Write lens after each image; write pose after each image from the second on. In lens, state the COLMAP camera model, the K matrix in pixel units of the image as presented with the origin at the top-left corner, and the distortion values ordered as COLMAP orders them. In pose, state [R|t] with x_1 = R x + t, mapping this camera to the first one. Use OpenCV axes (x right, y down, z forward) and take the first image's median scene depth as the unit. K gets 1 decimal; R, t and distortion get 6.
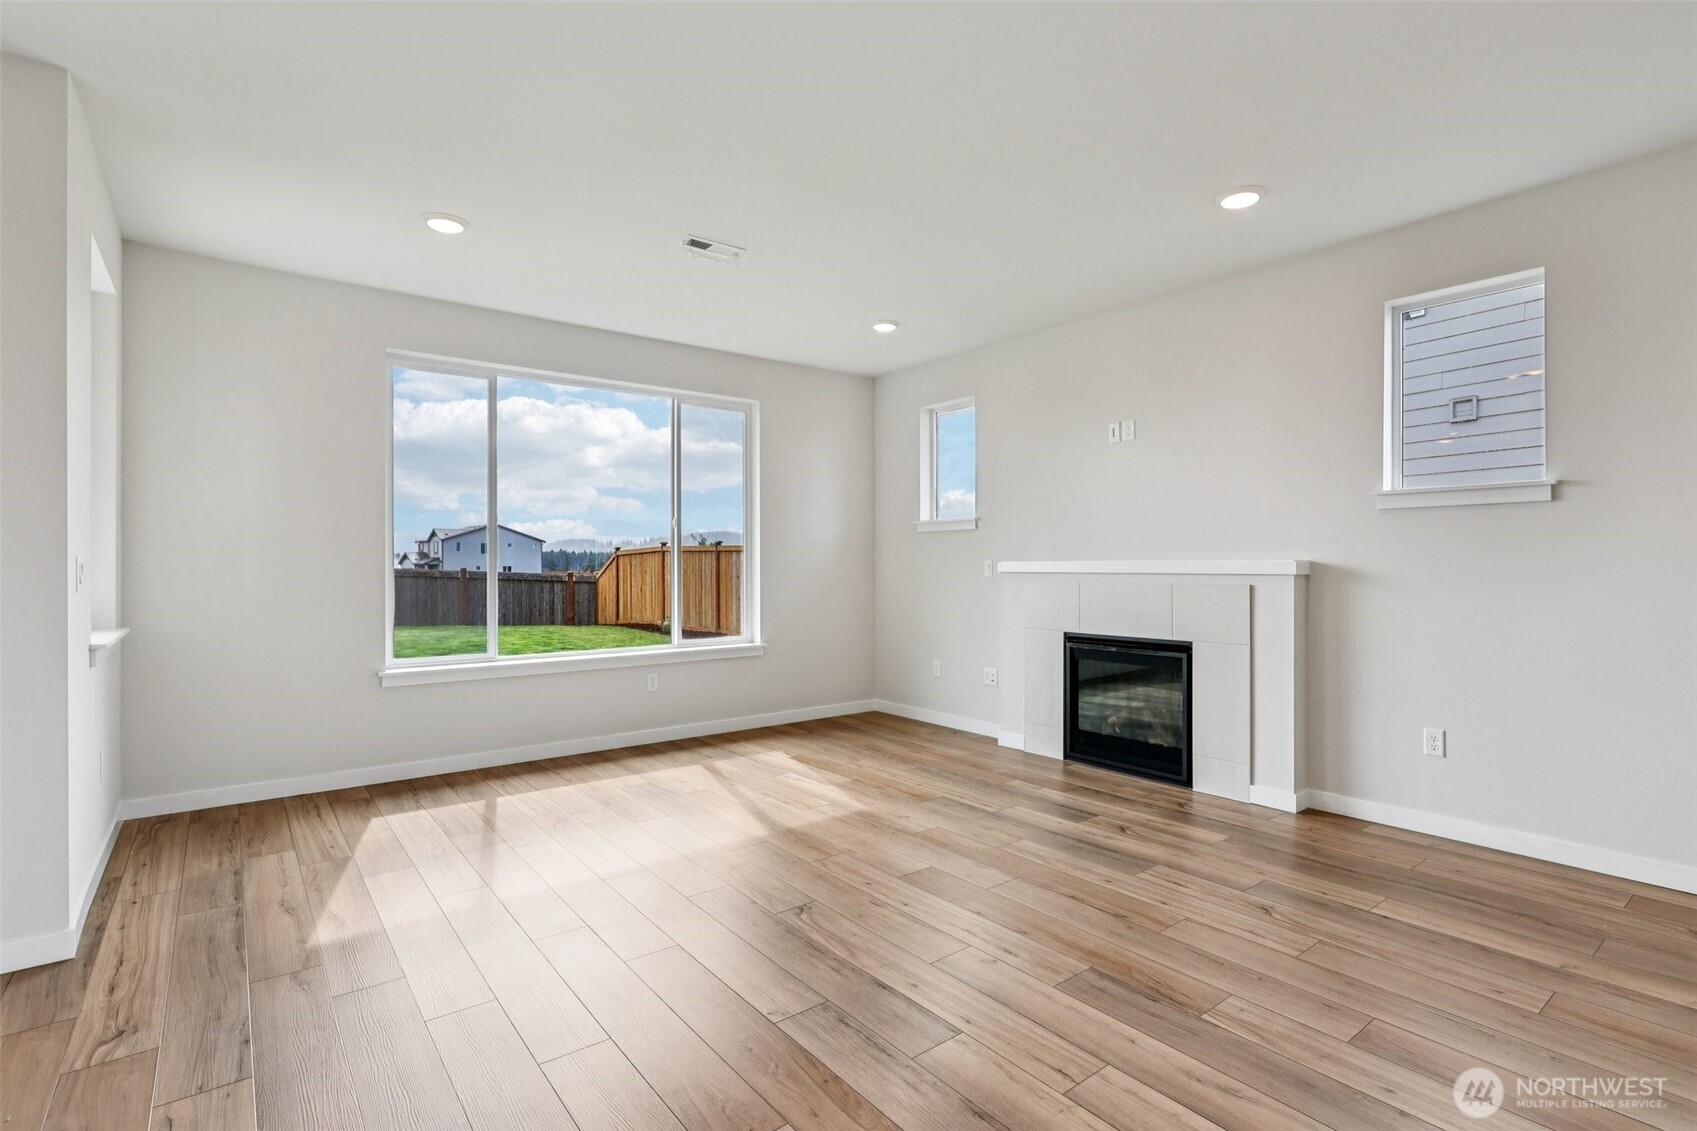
lens RADIAL K [[809.4, 0, 846.9], [0, 809.4, 569.2], [0, 0, 1]] dist [-0.003872, -0.000251]
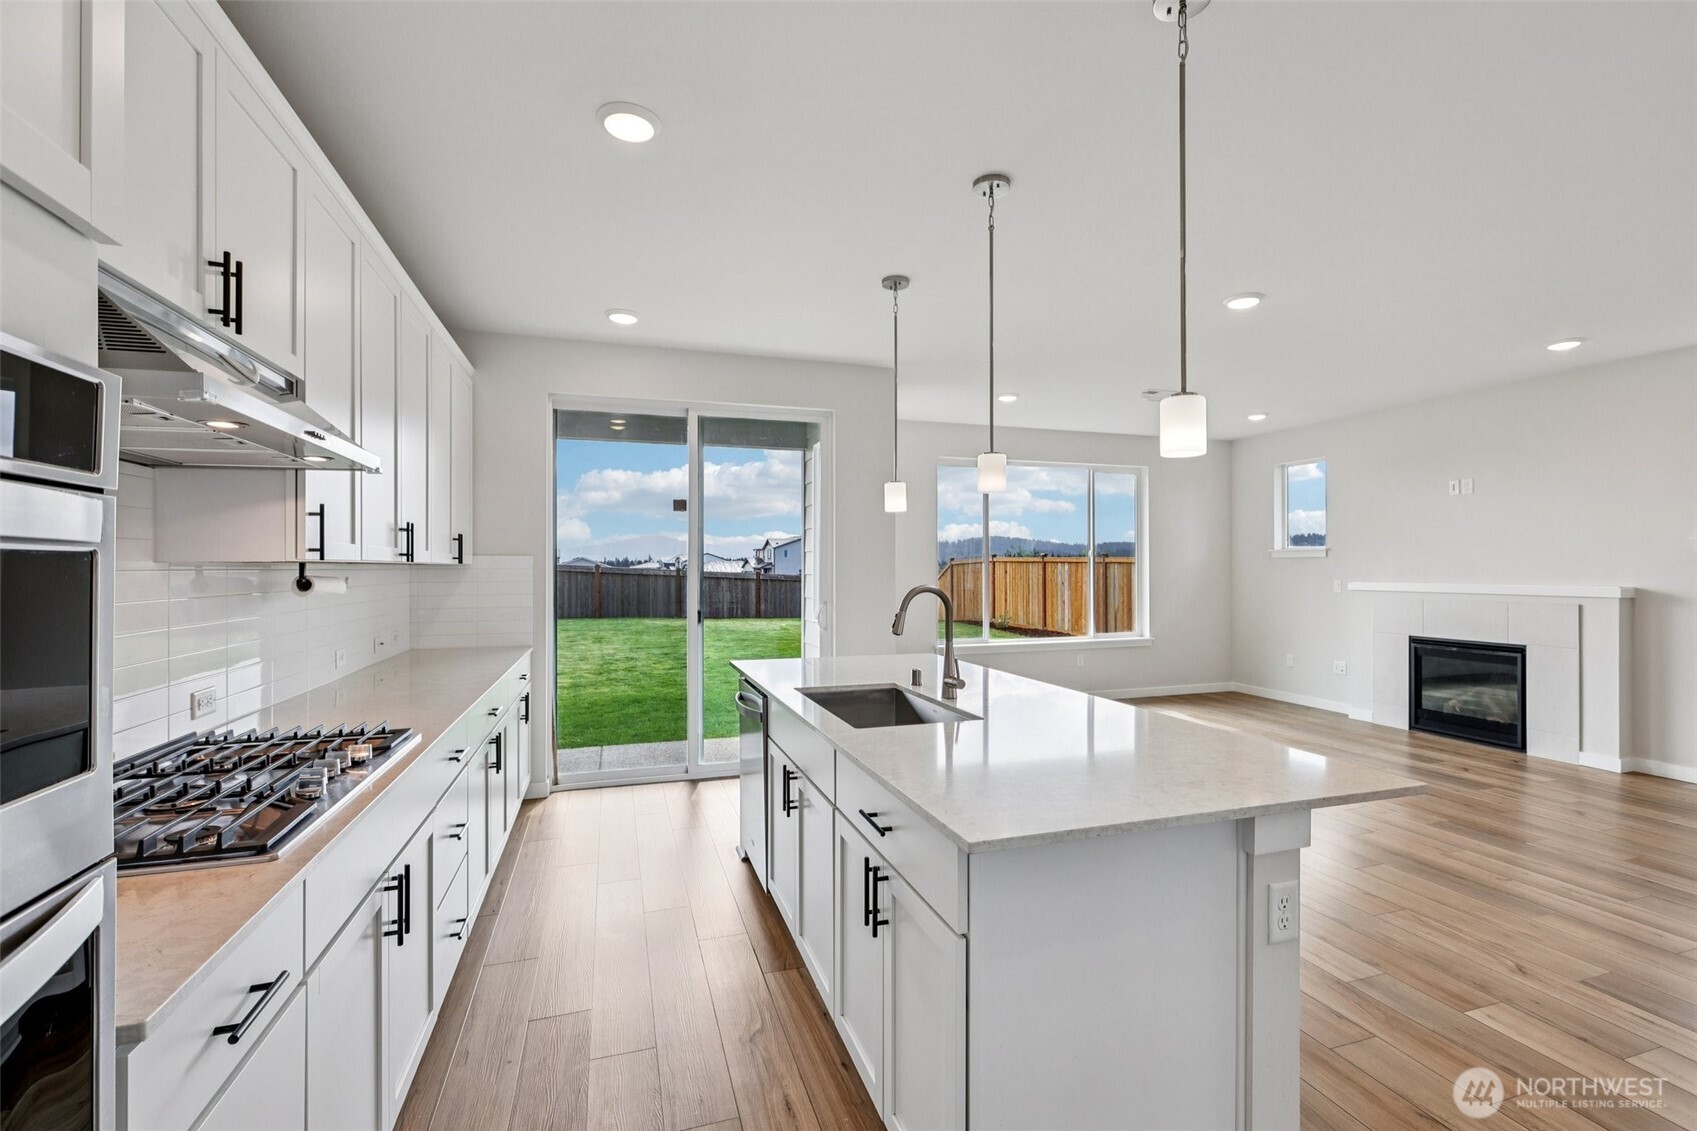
lens RADIAL K [[745.1, 0, 852.0], [0, 745.1, 567.0], [0, 0, 1]] dist [0.001919, 0.000110]
pose [[0.941447, 0.000545, -0.337159, -0.187063], [-0.002617, 0.999980, -0.005692, -0.027297], [0.337150, 0.006241, 0.941430, -0.485903]]
